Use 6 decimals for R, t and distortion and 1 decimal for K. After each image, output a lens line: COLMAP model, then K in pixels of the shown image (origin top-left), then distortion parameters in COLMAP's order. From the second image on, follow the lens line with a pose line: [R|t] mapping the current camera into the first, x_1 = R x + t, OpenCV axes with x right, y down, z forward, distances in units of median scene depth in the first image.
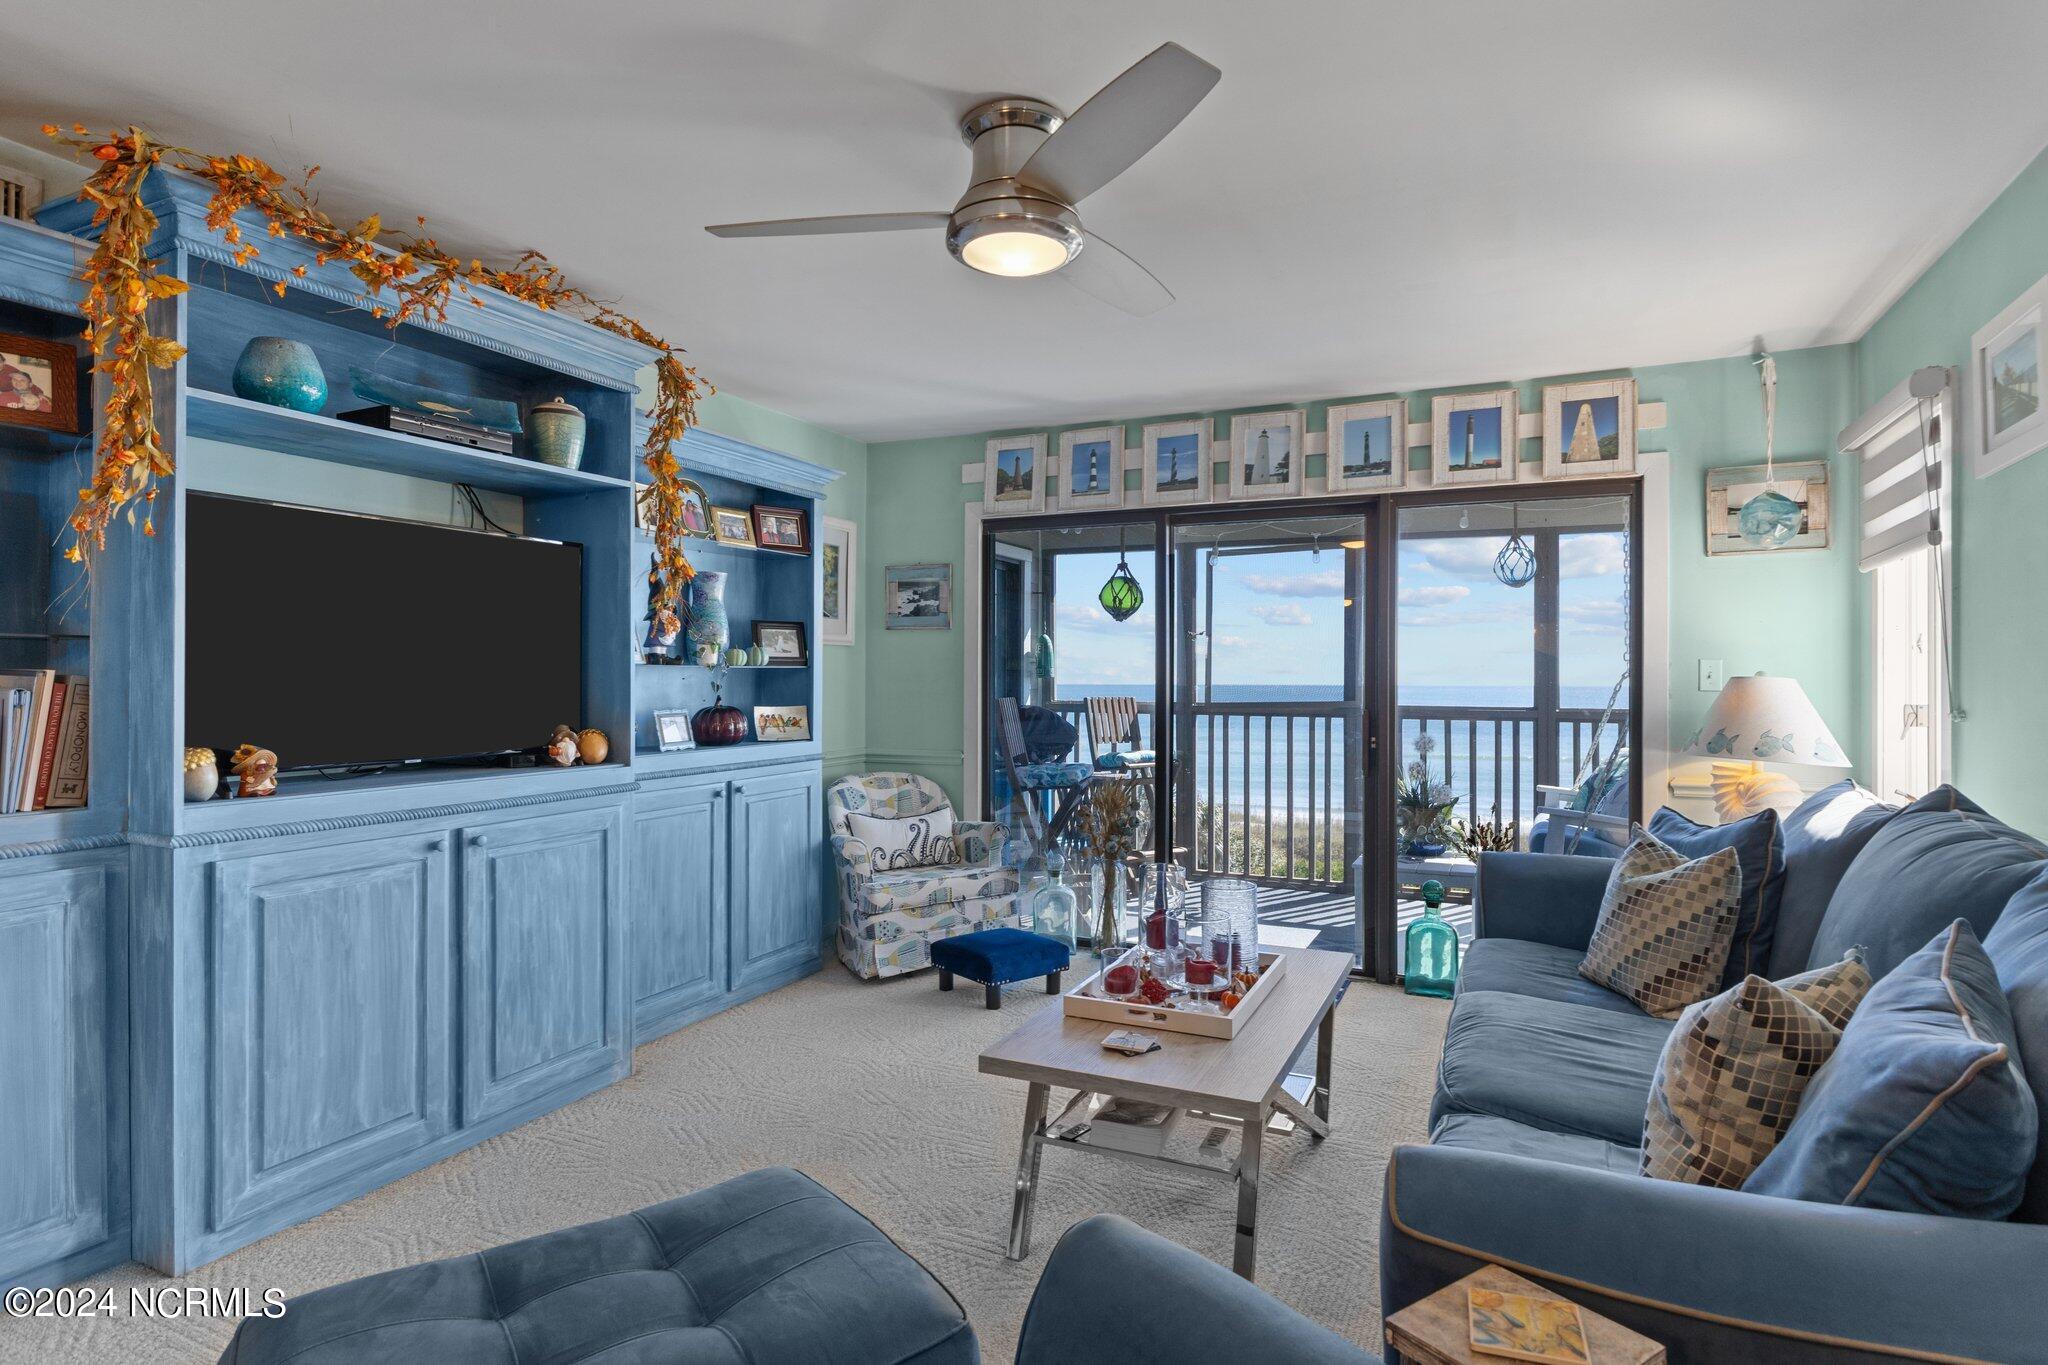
lens RADIAL K [[1069.7, 0, 1024.0], [0, 1069.7, 682.5], [0, 0, 1]] dist [-0.005801, -0.000050]
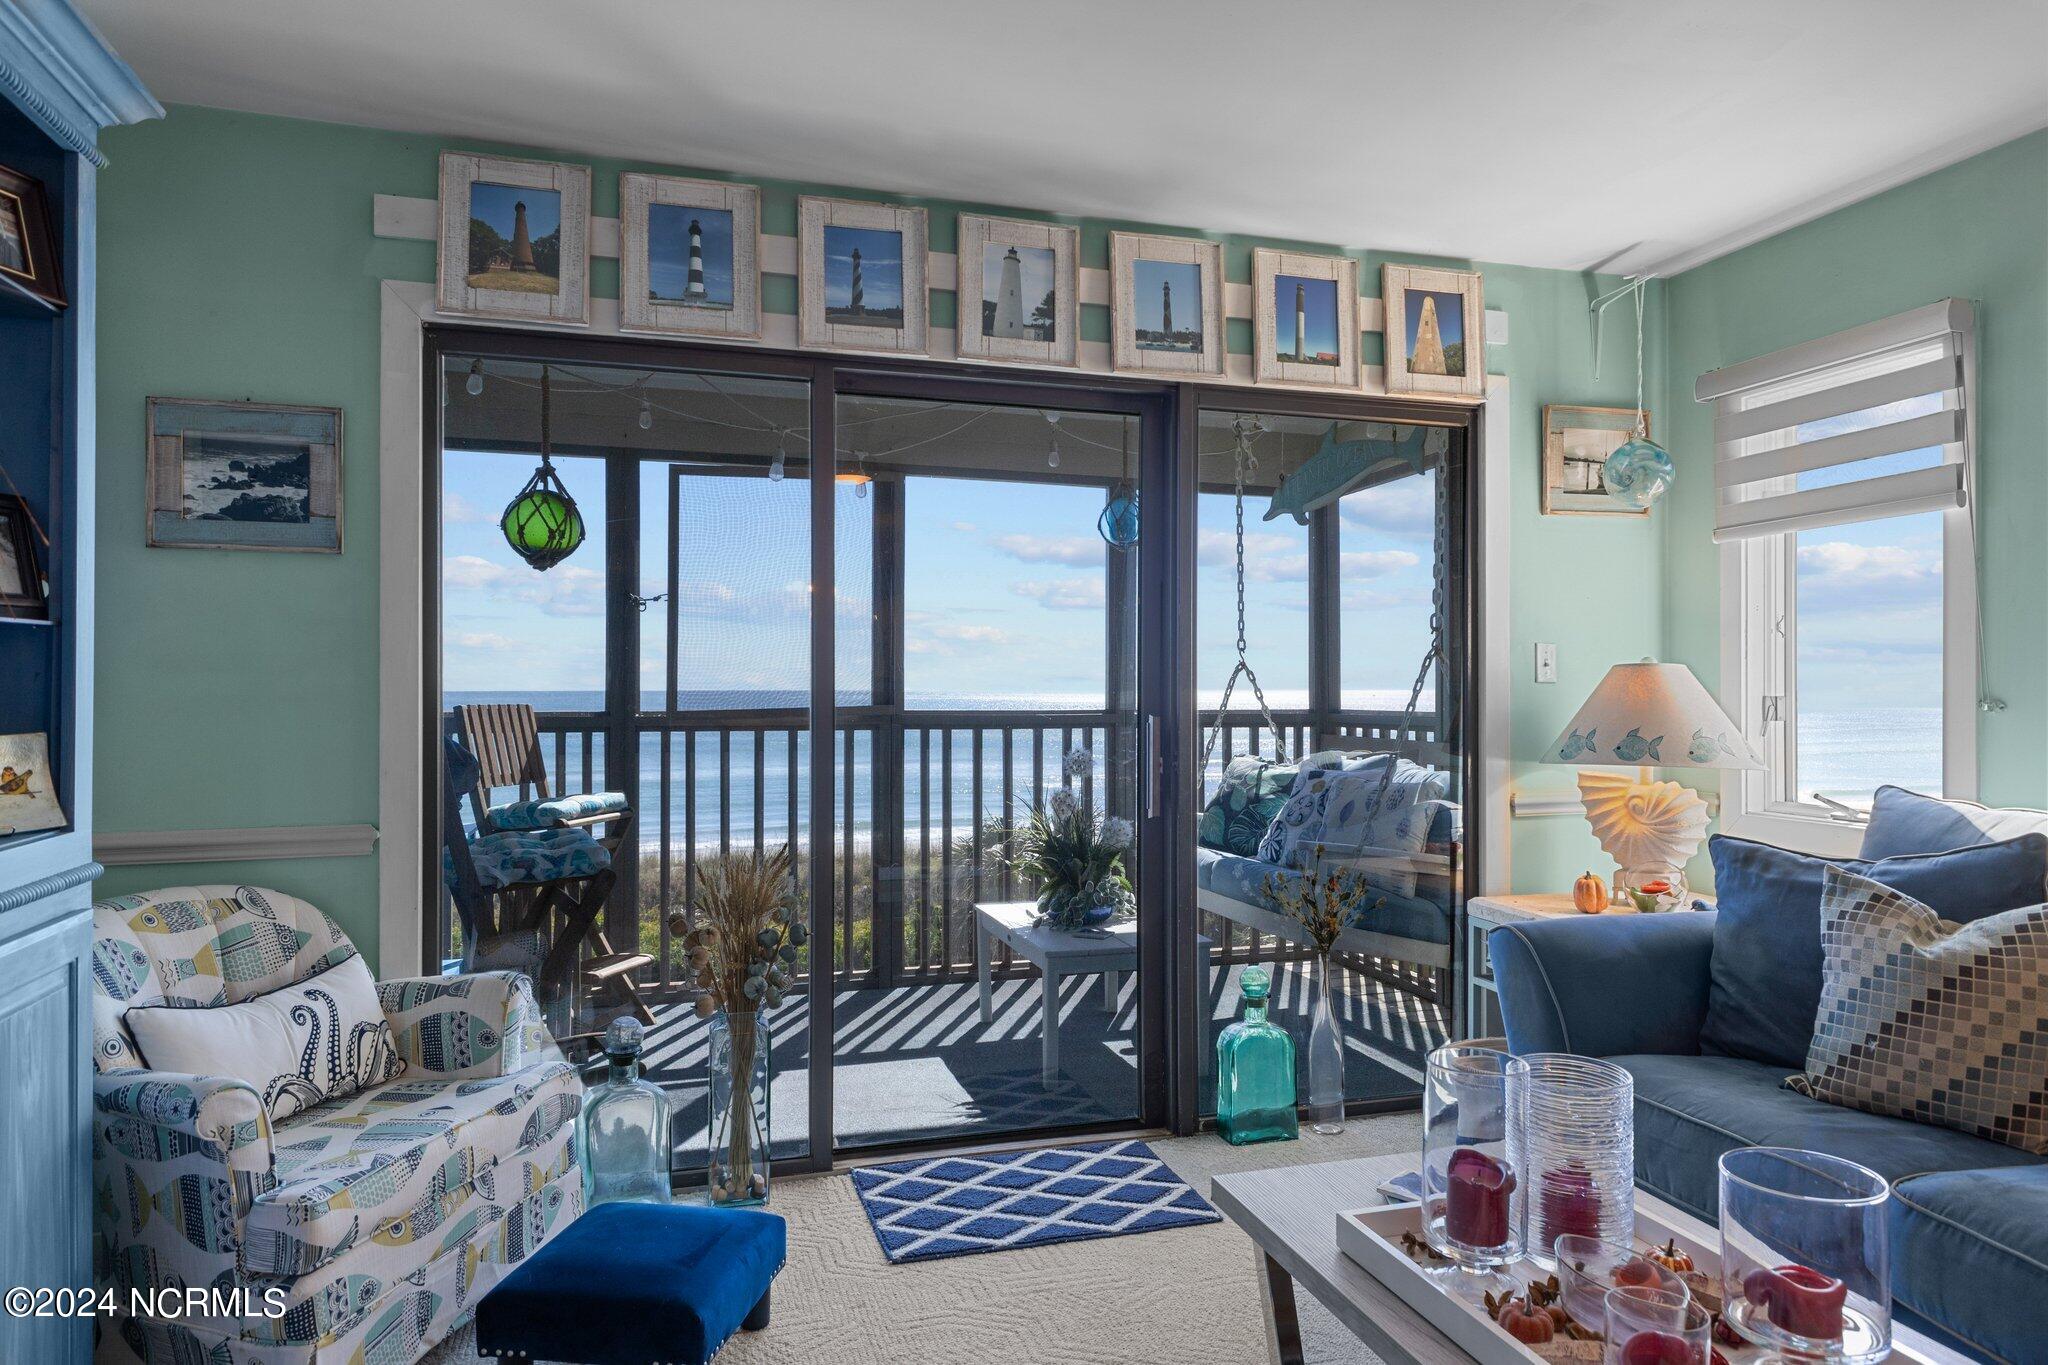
lens RADIAL K [[1284.5, 0, 1024.0], [0, 1284.5, 682.5], [0, 0, 1]] dist [0.008465, -0.001849]
pose [[0.743402, -0.000968, 0.668845, -0.243835], [0.003654, 0.999990, -0.002615, 0.007152], [-0.668835, 0.004388, 0.743398, 0.455391]]
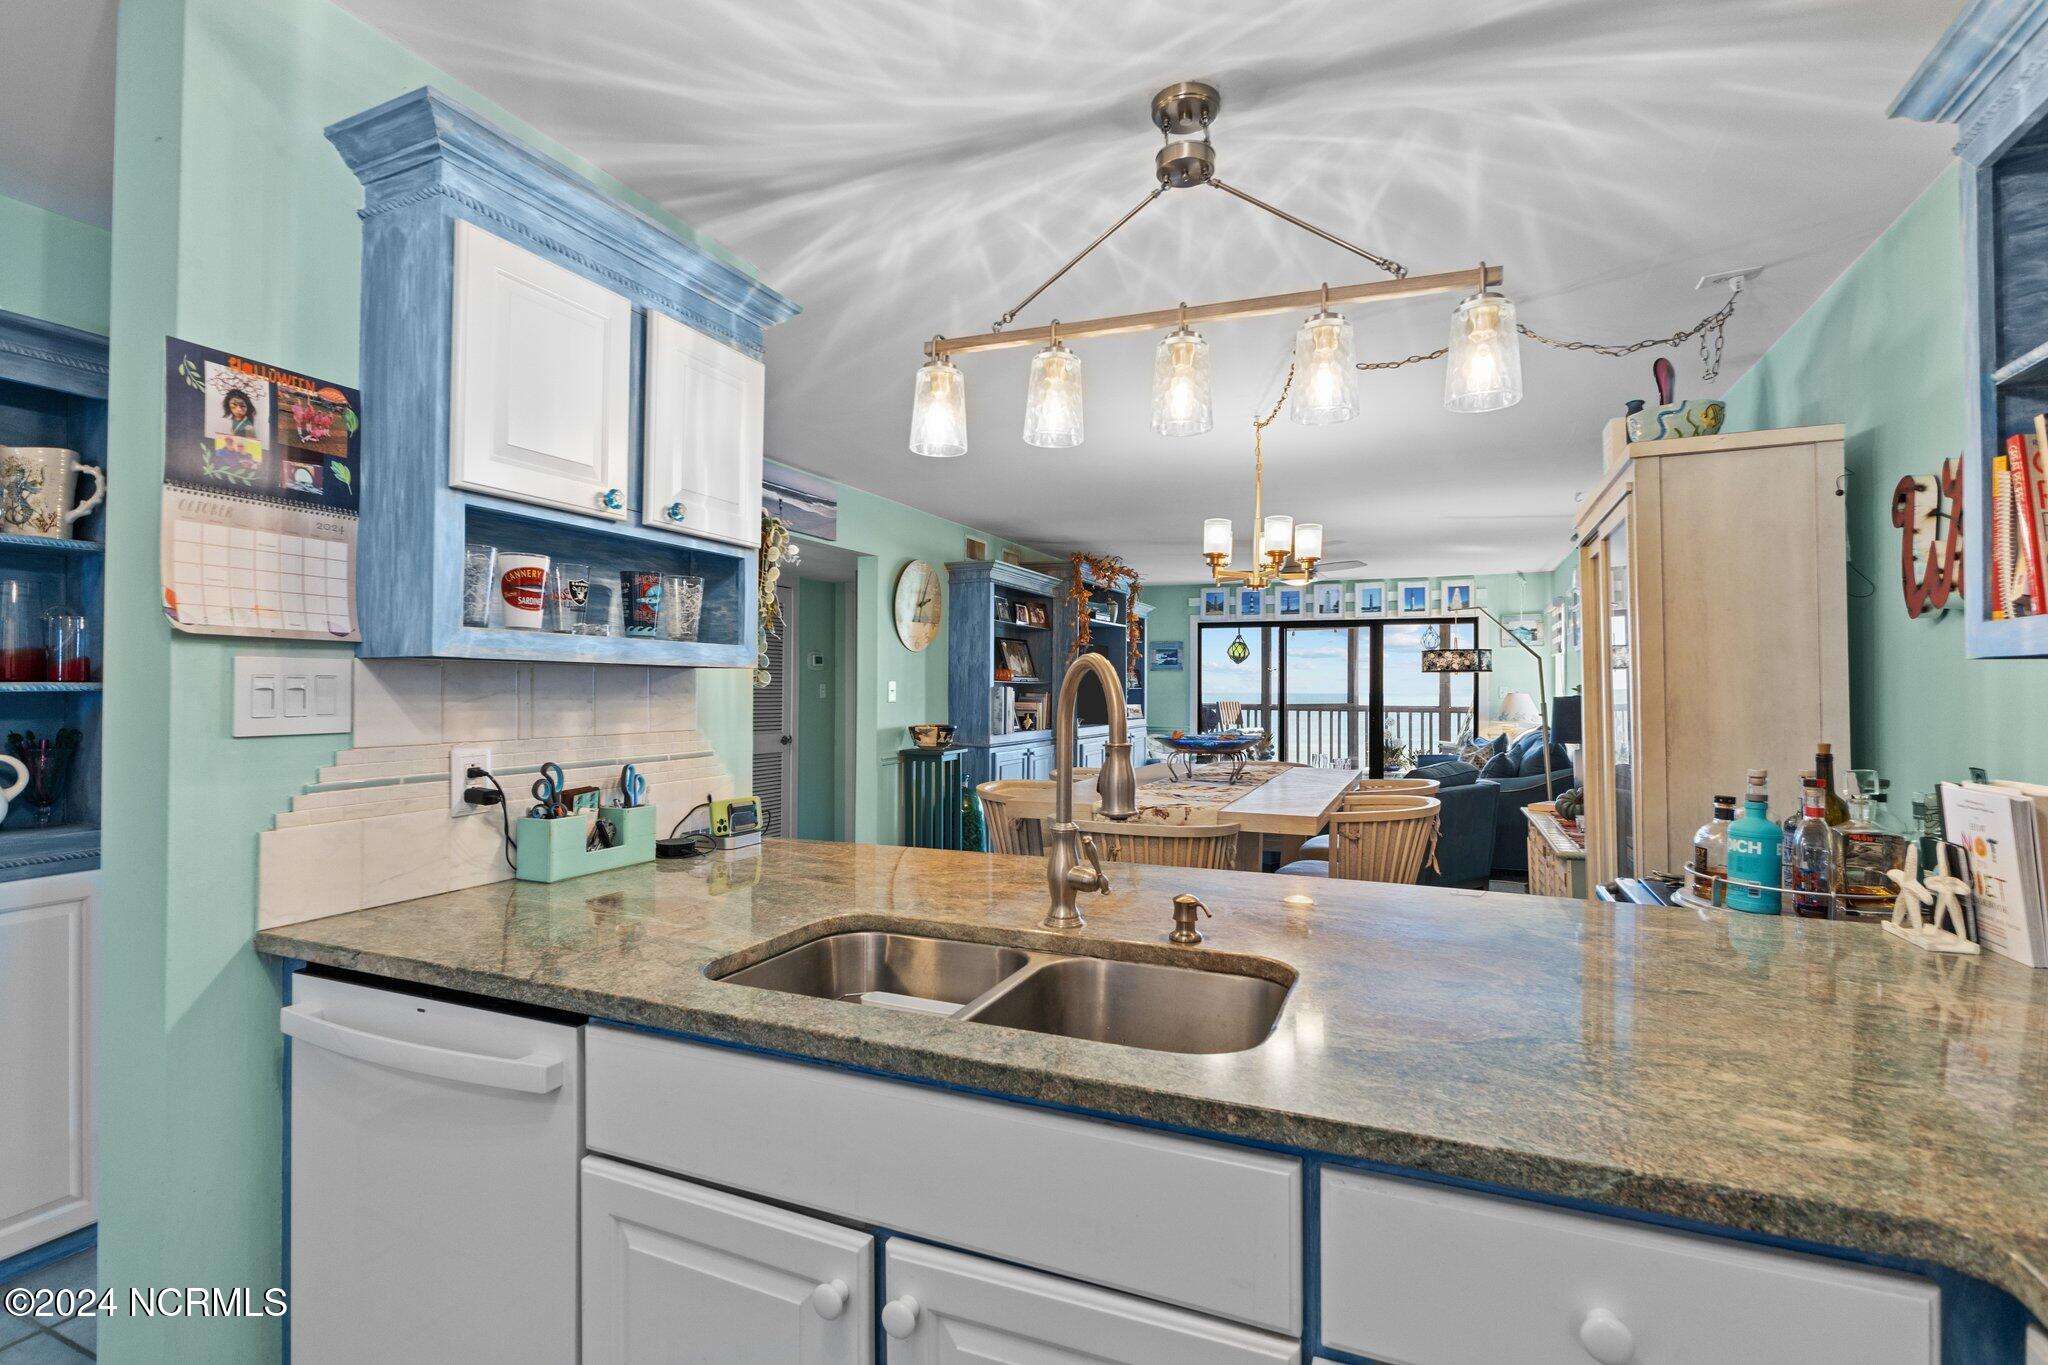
lens RADIAL K [[963.8, 0, 1024.0], [0, 963.8, 682.5], [0, 0, 1]] dist [0.000781, -0.000159]
pose [[0.999452, 0.000641, 0.033080, -0.526875], [-0.000337, 0.999958, -0.009197, -0.007018], [-0.033085, 0.009181, 0.999410, -1.138770]]
